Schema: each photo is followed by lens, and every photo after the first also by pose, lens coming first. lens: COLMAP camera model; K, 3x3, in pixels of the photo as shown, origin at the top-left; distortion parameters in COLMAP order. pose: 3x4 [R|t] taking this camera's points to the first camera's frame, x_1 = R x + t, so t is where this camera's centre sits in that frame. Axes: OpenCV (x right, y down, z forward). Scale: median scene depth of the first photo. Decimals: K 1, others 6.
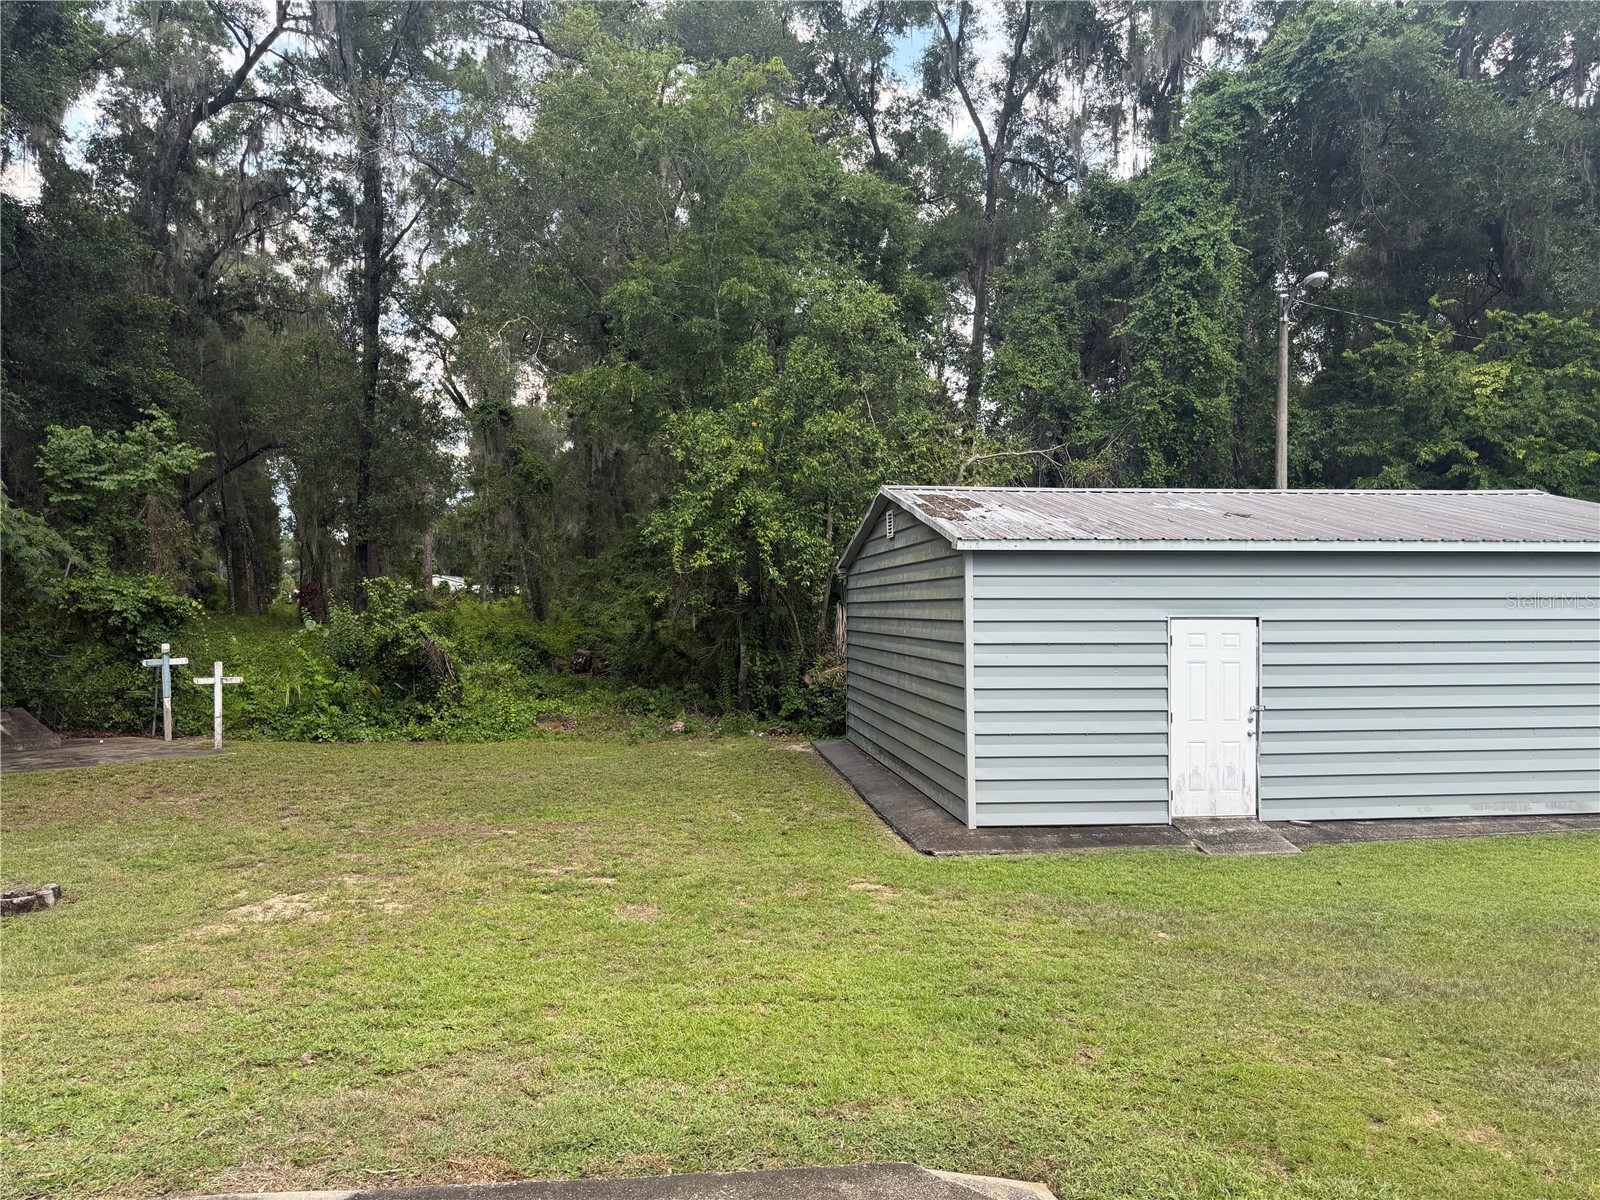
lens RADIAL K [[1131.3, 0, 810.6], [0, 1131.3, 593.9], [0, 0, 1]] dist [0.070014, -0.092612]
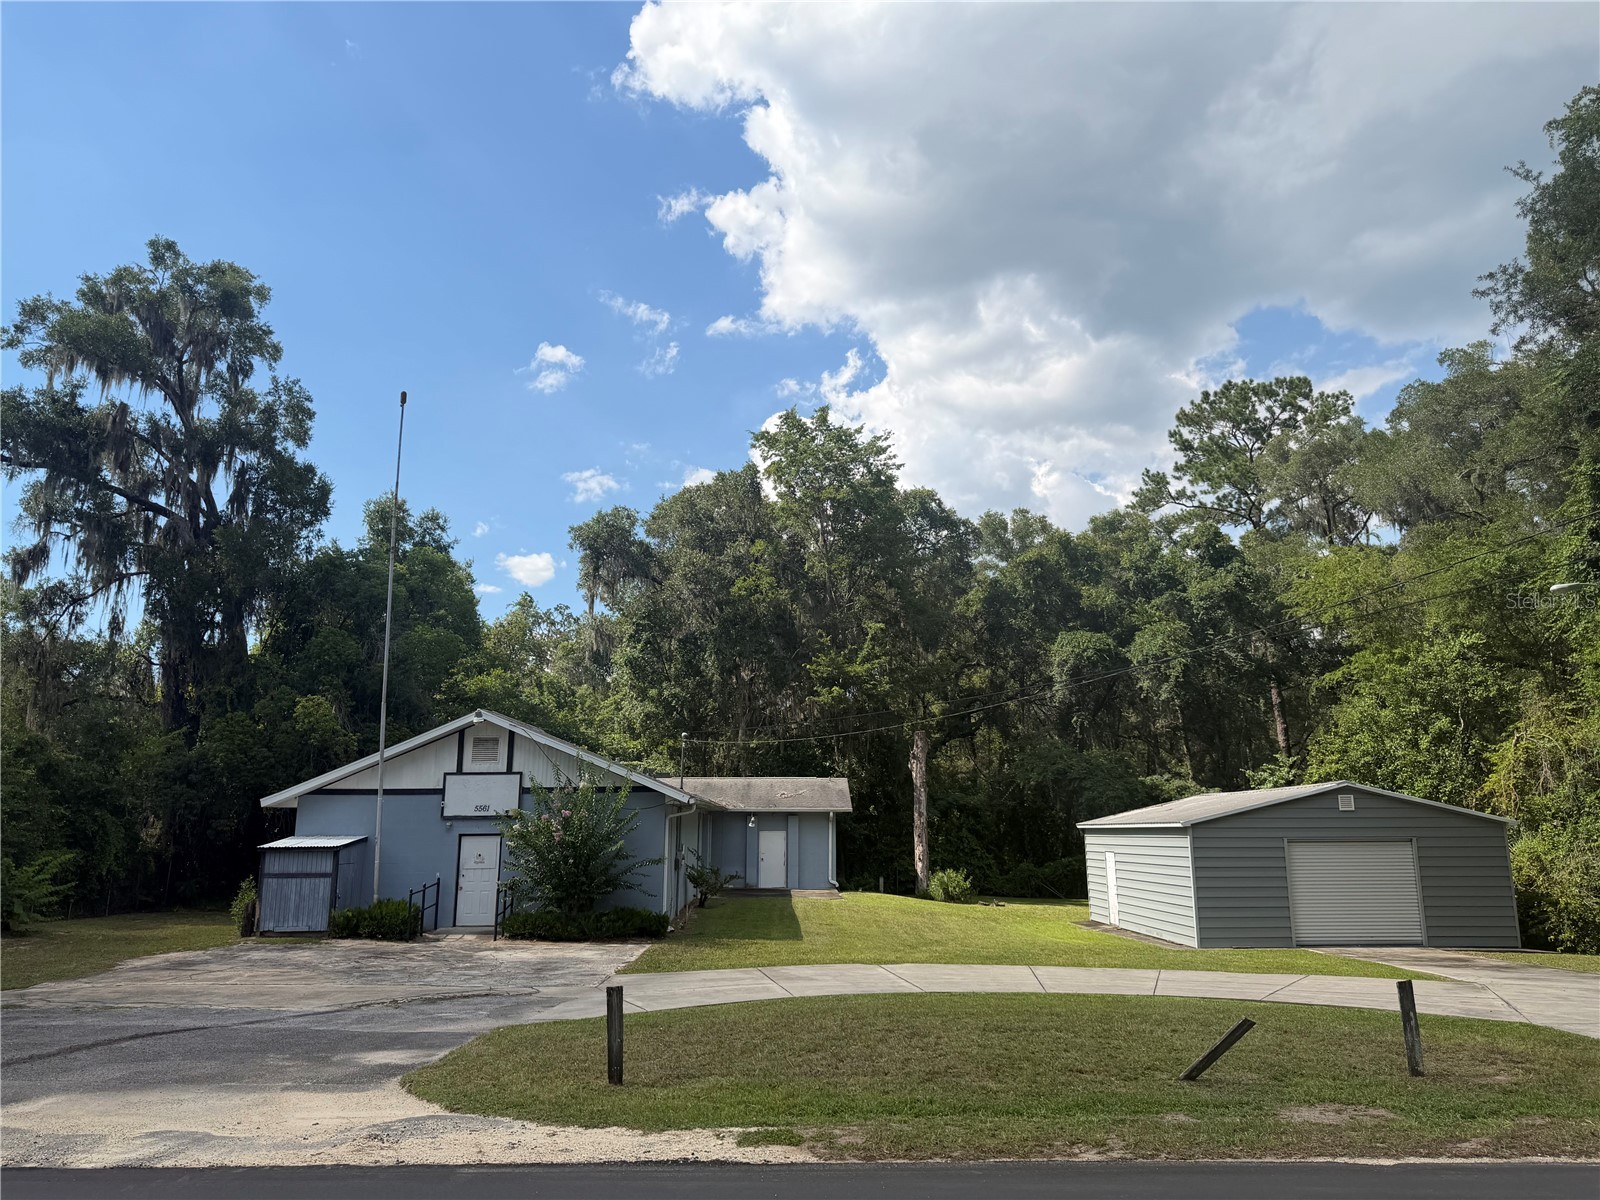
lens RADIAL K [[1120.3, 0, 809.4], [0, 1120.3, 591.9], [0, 0, 1]] dist [0.119415, -0.194281]
pose [[-0.098262, -0.206674, -0.973463, 3.322149], [0.015474, 0.977761, -0.209148, -0.033434], [0.995040, -0.035615, -0.092878, 0.526498]]
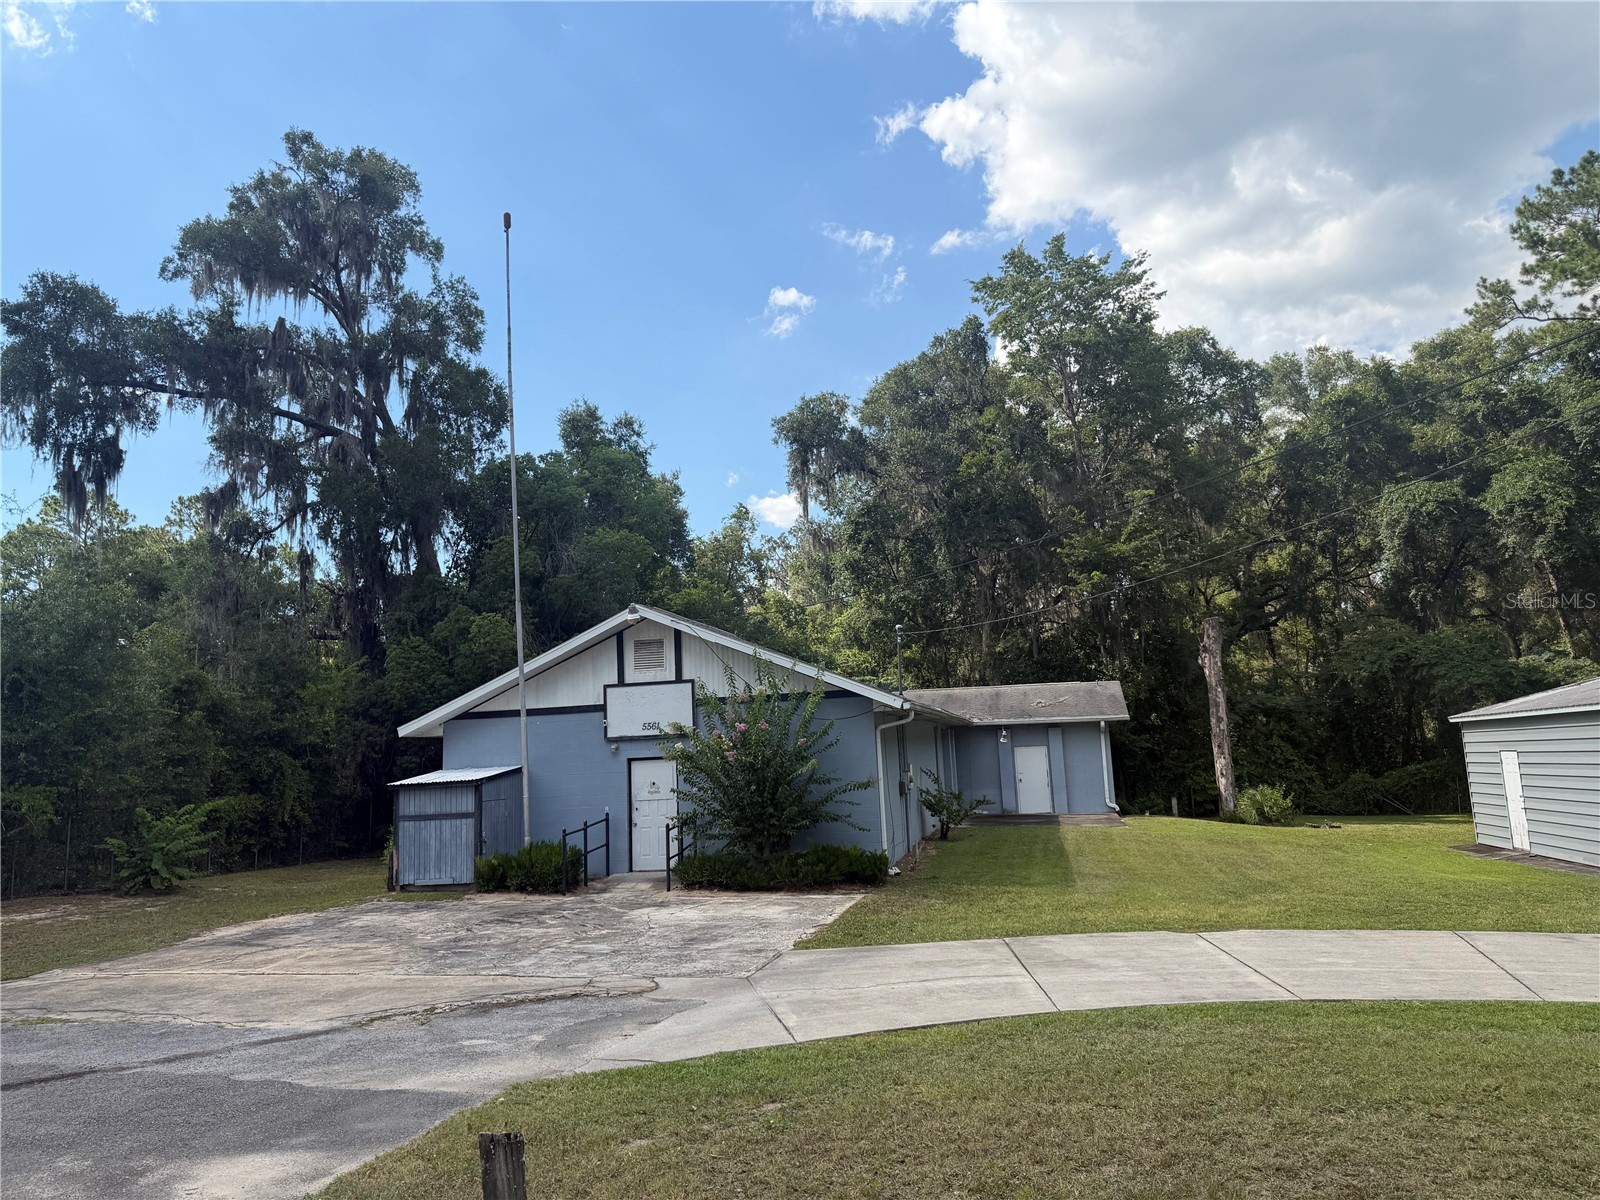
lens RADIAL K [[1120.2, 0, 799.6], [0, 1120.2, 596.7], [0, 0, 1]] dist [0.110947, -0.178694]
pose [[-0.333793, -0.124098, -0.934442, 2.719259], [0.055596, 0.986979, -0.150934, -0.015158], [0.941006, -0.102332, -0.322547, 0.477440]]
